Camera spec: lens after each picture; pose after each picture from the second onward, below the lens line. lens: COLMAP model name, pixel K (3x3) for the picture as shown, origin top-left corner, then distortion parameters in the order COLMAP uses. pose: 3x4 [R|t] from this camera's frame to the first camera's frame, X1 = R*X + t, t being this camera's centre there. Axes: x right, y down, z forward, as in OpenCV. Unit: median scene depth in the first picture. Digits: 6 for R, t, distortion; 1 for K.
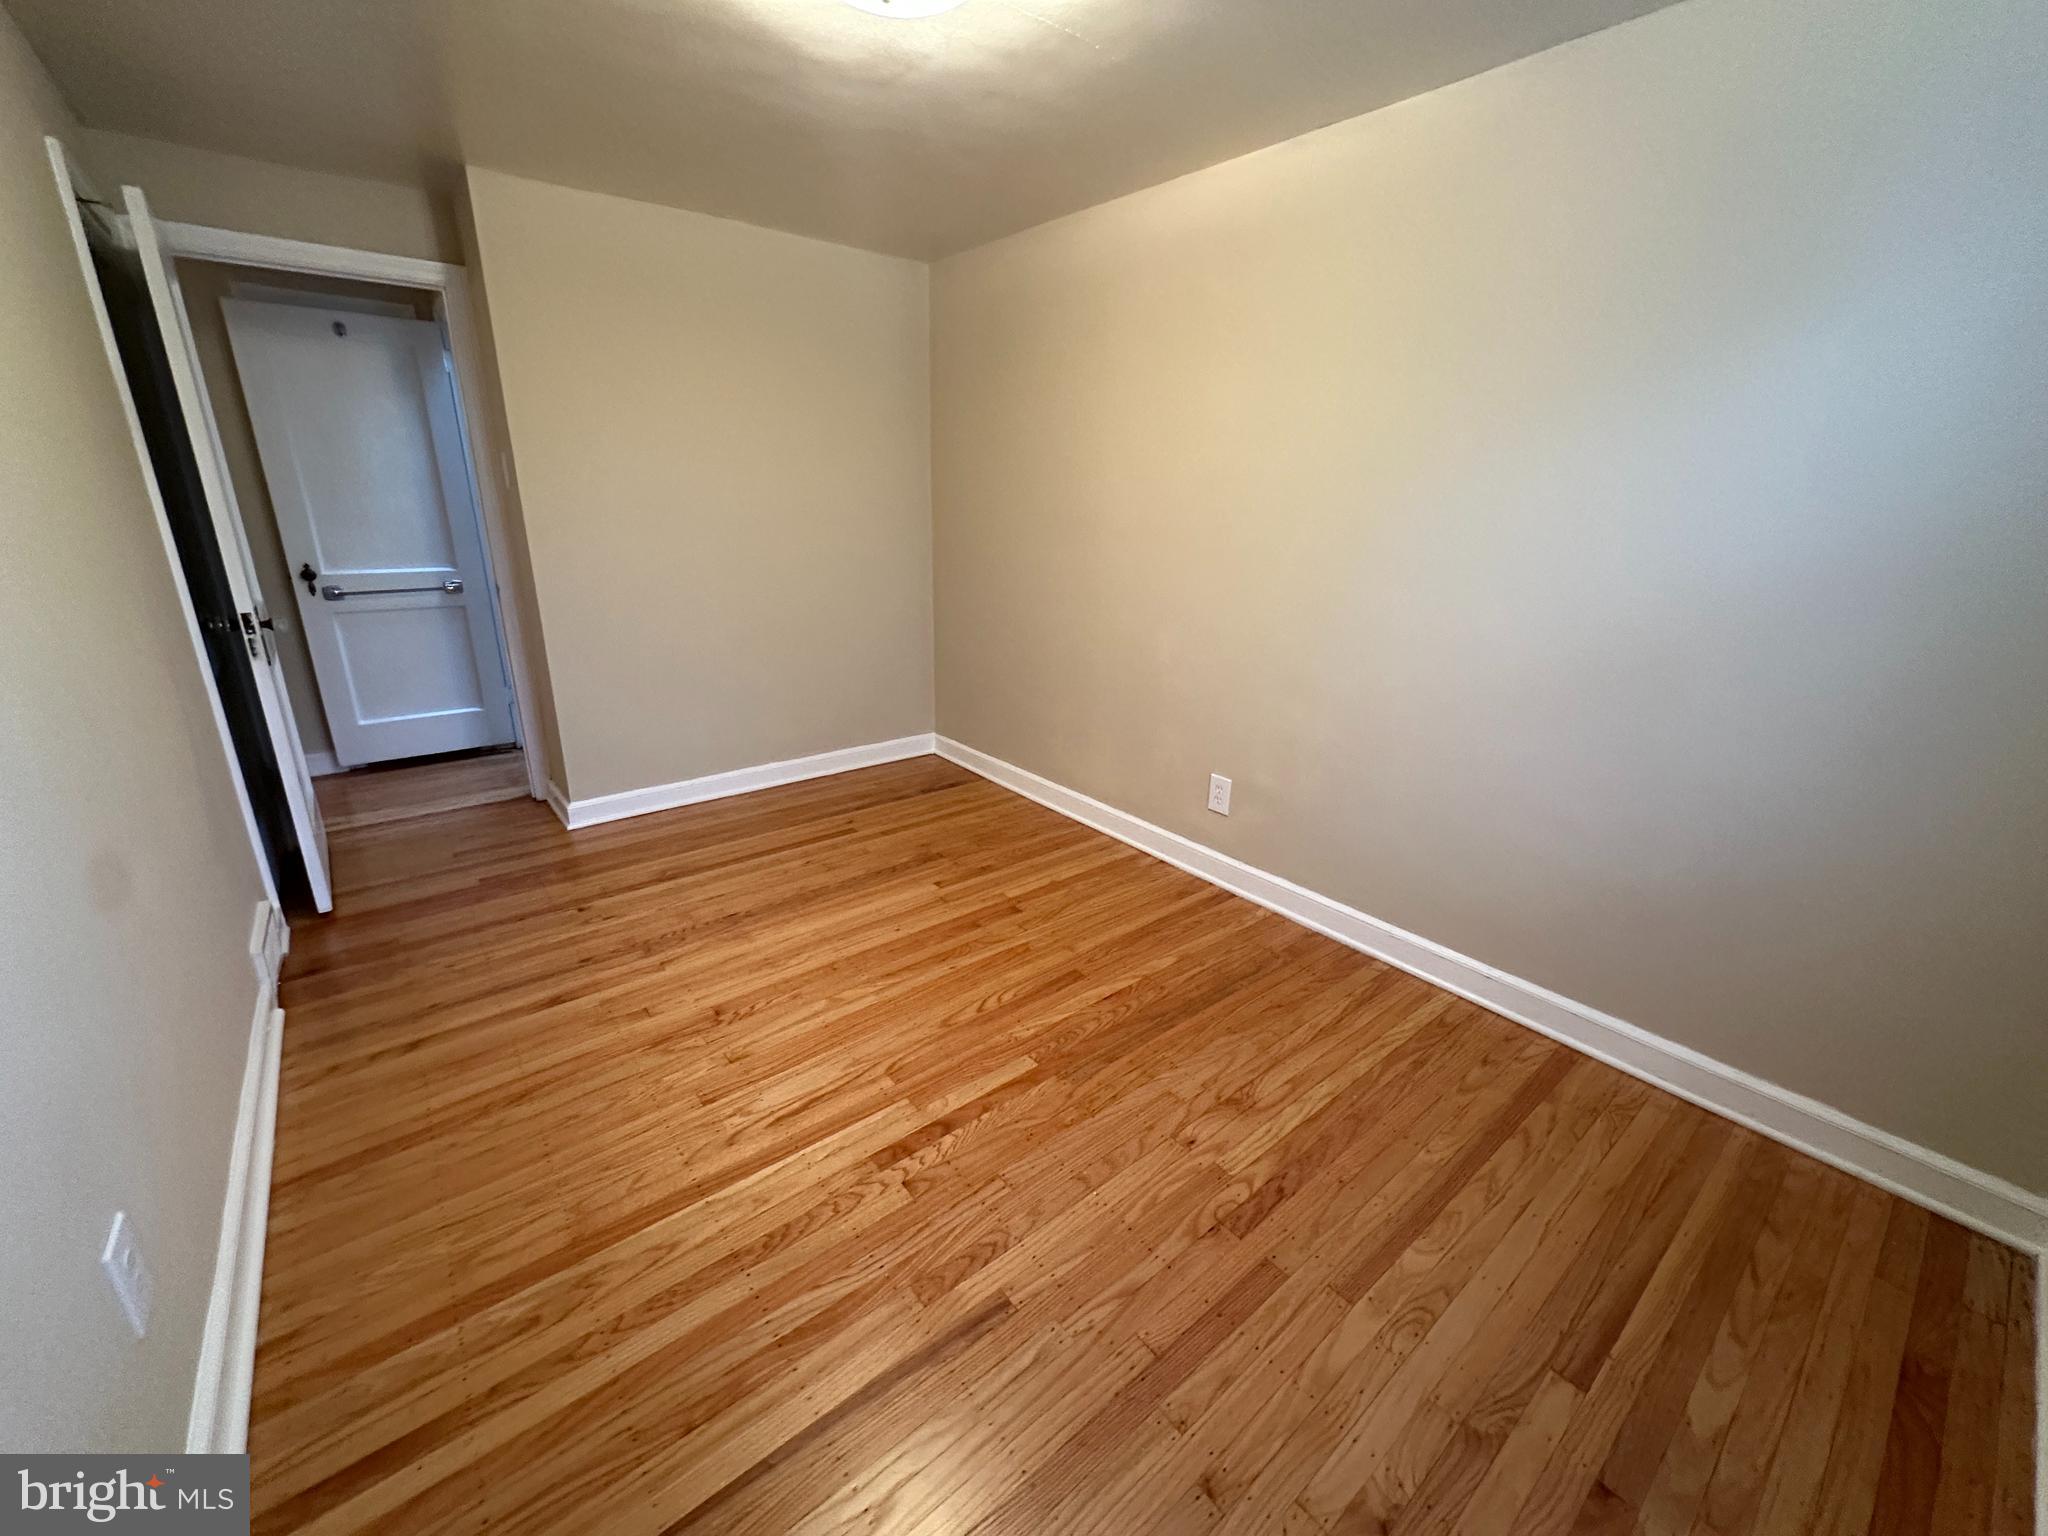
lens RADIAL K [[812.4, 0, 1020.6], [0, 812.4, 770.8], [0, 0, 1]] dist [-0.004317, 0.000982]
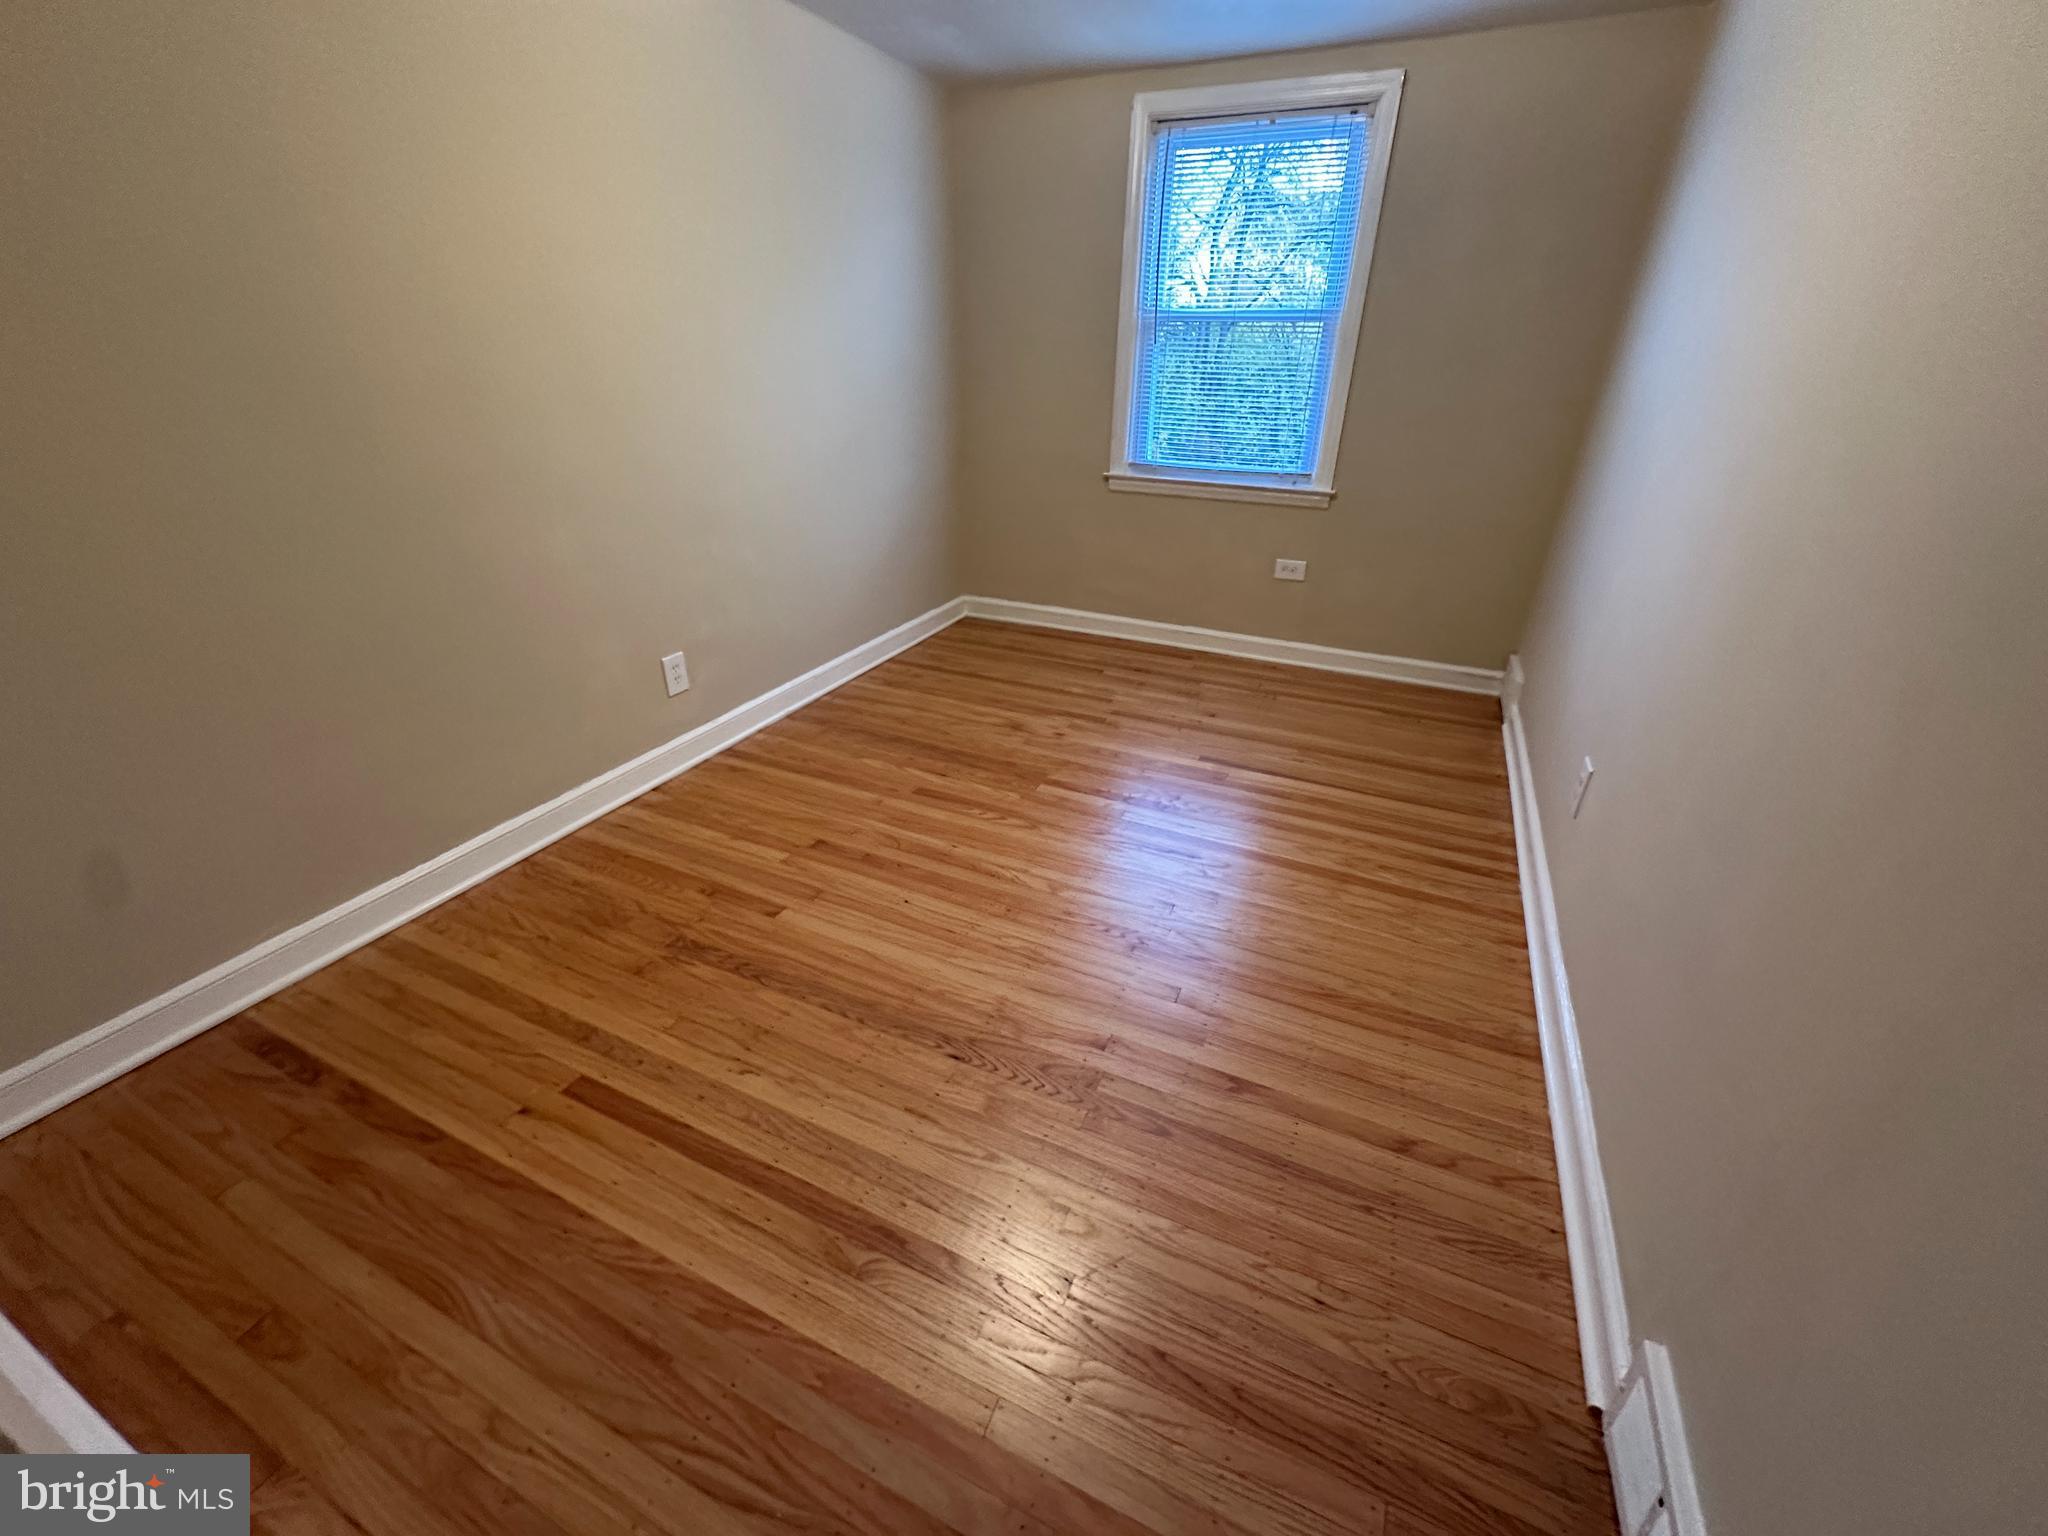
lens RADIAL K [[812.4, 0, 1031.6], [0, 812.4, 773.8], [0, 0, 1]] dist [-0.004317, 0.000982]
pose [[-0.451765, -0.440990, 0.775523, -0.875281], [0.261138, 0.765848, 0.587608, -0.395145], [-0.853062, 0.467979, -0.230825, 1.118178]]
